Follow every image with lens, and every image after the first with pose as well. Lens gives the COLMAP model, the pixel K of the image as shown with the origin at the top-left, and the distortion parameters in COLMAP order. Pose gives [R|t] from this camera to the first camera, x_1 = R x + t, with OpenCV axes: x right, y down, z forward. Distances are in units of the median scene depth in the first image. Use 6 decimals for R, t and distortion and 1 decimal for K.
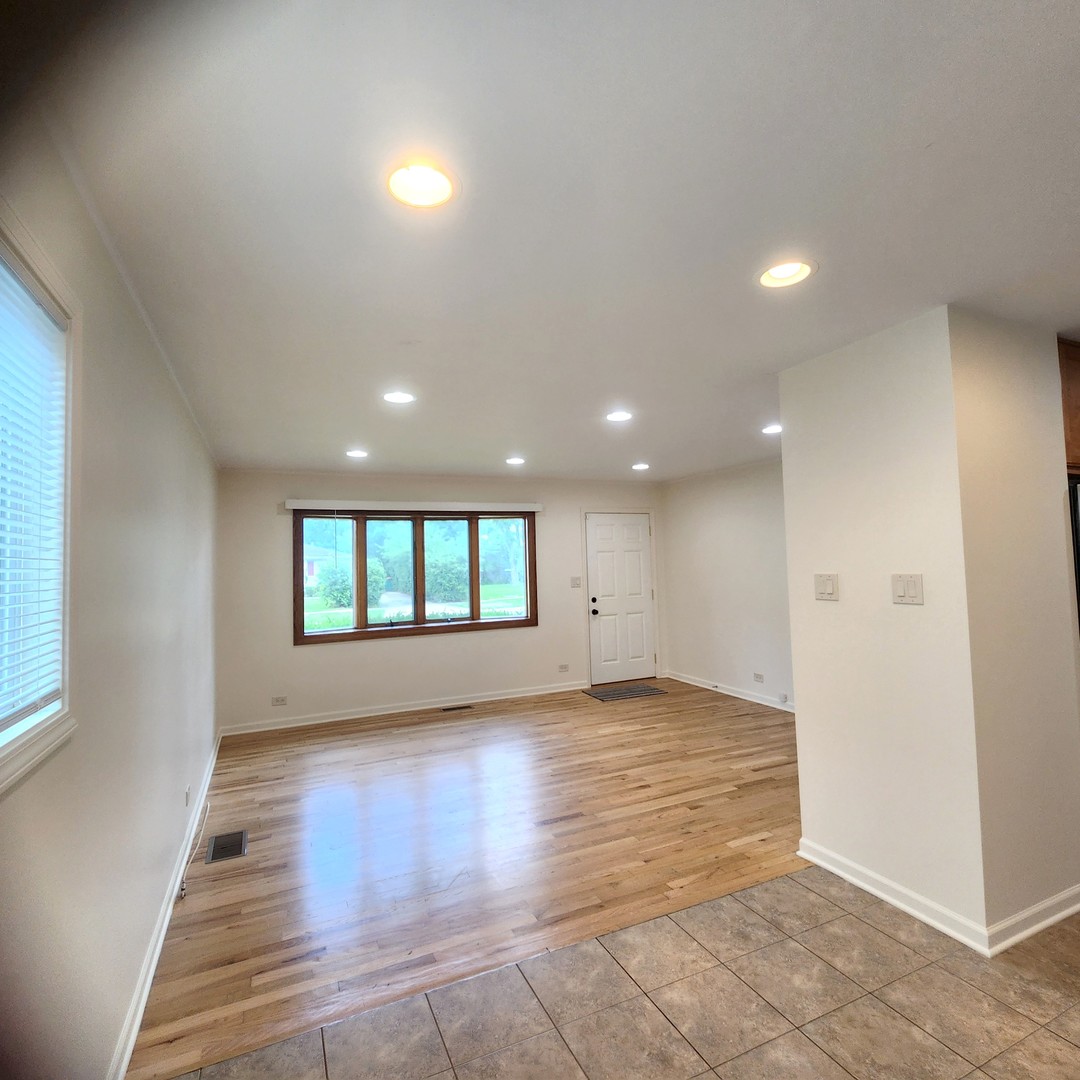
lens RADIAL K [[596.2, 0, 540.2], [0, 596.2, 536.1], [0, 0, 1]] dist [0.000668, -0.001411]
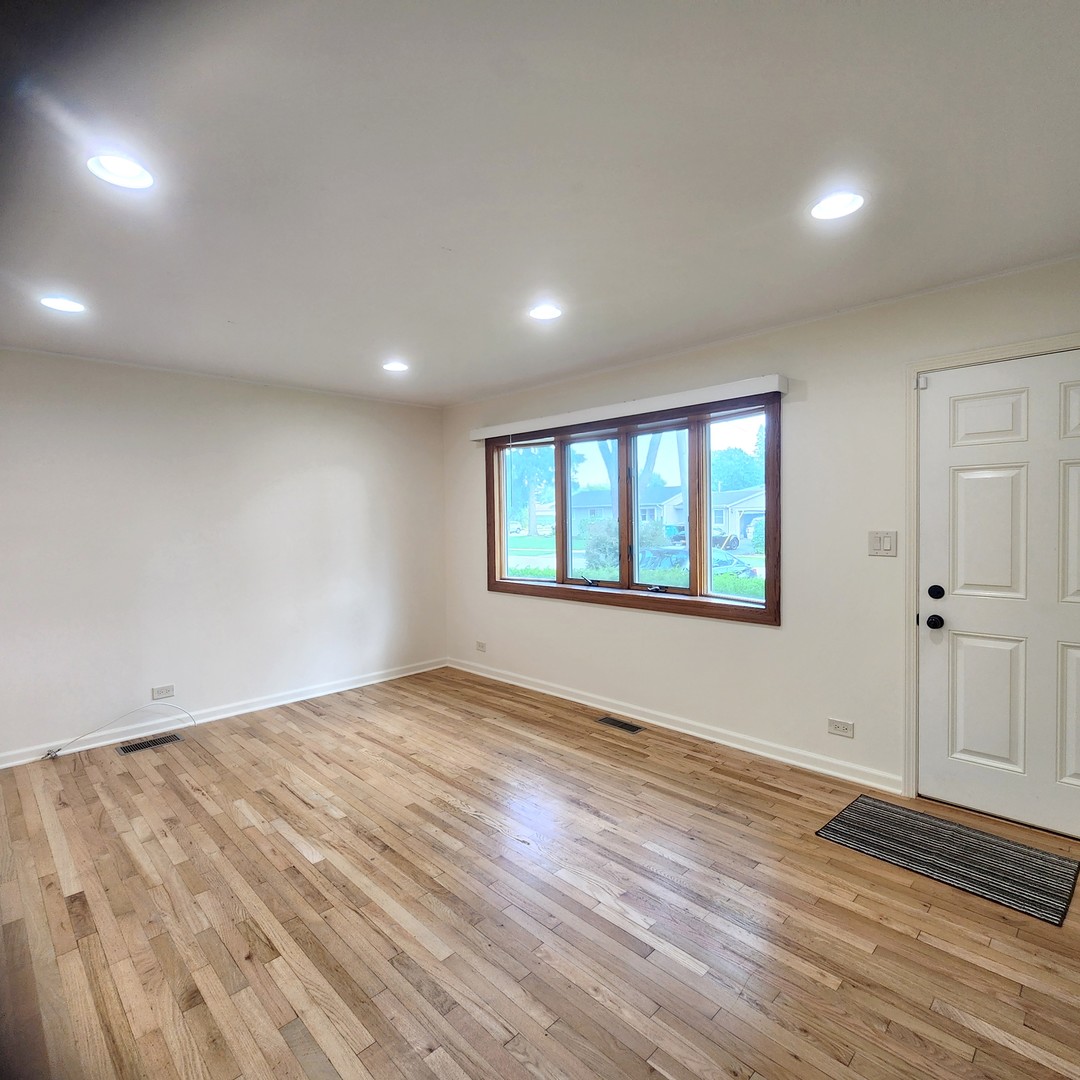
lens RADIAL K [[596.2, 0, 540.2], [0, 596.2, 536.1], [0, 0, 1]] dist [0.000668, -0.001411]
pose [[0.343095, 0.057320, -0.937550, 0.459673], [0.043608, 0.996088, 0.076857, 0.035103], [0.938288, -0.067254, 0.339253, 0.772505]]
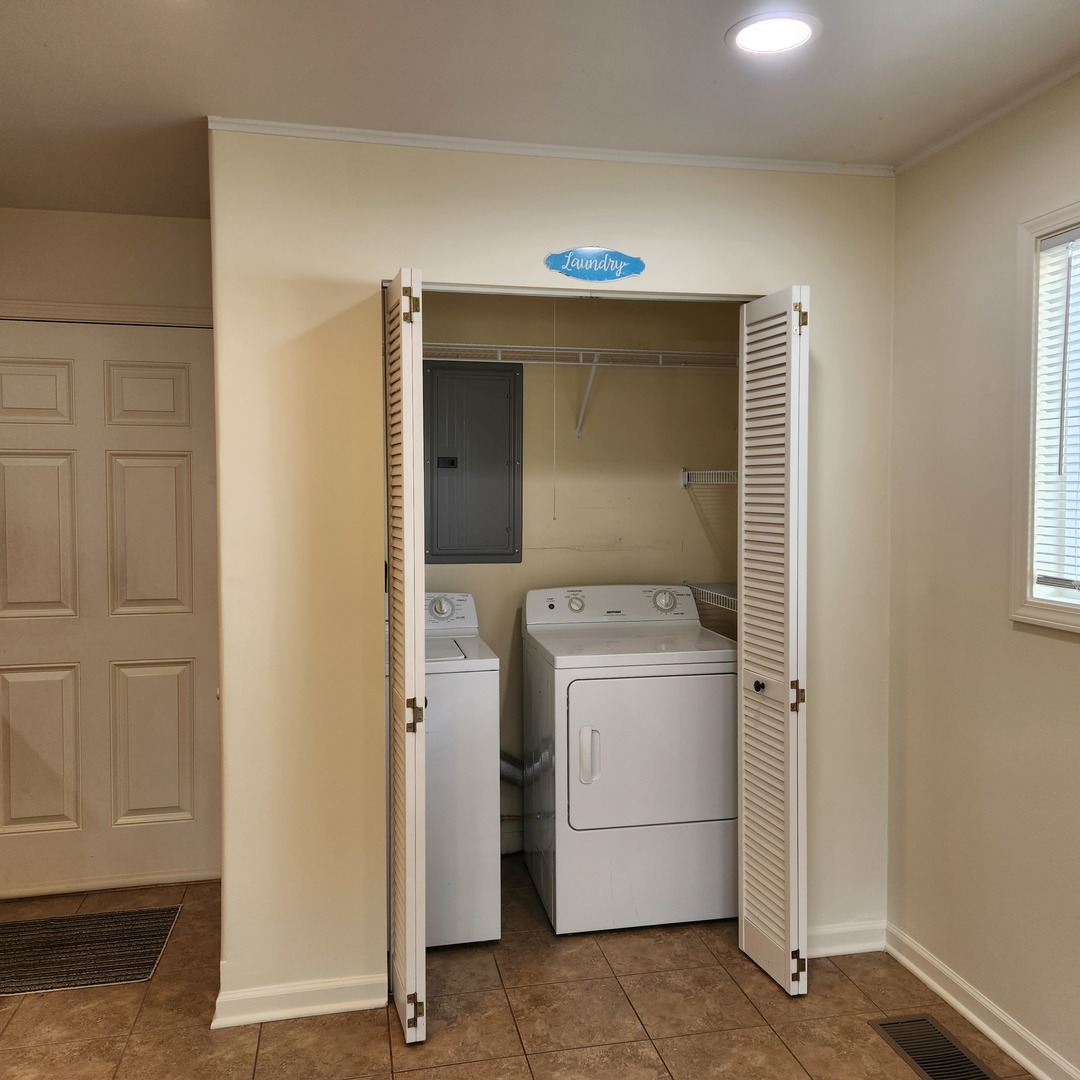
lens RADIAL K [[846.3, 0, 540.0], [0, 846.3, 540.0], [0, 0, 1]] dist [0.002119, 0.000829]
pose [[0.975079, 0.038464, -0.218499, 0.501357], [-0.019483, 0.995897, 0.088370, 0.034578], [0.221002, -0.081911, 0.971828, 0.792696]]
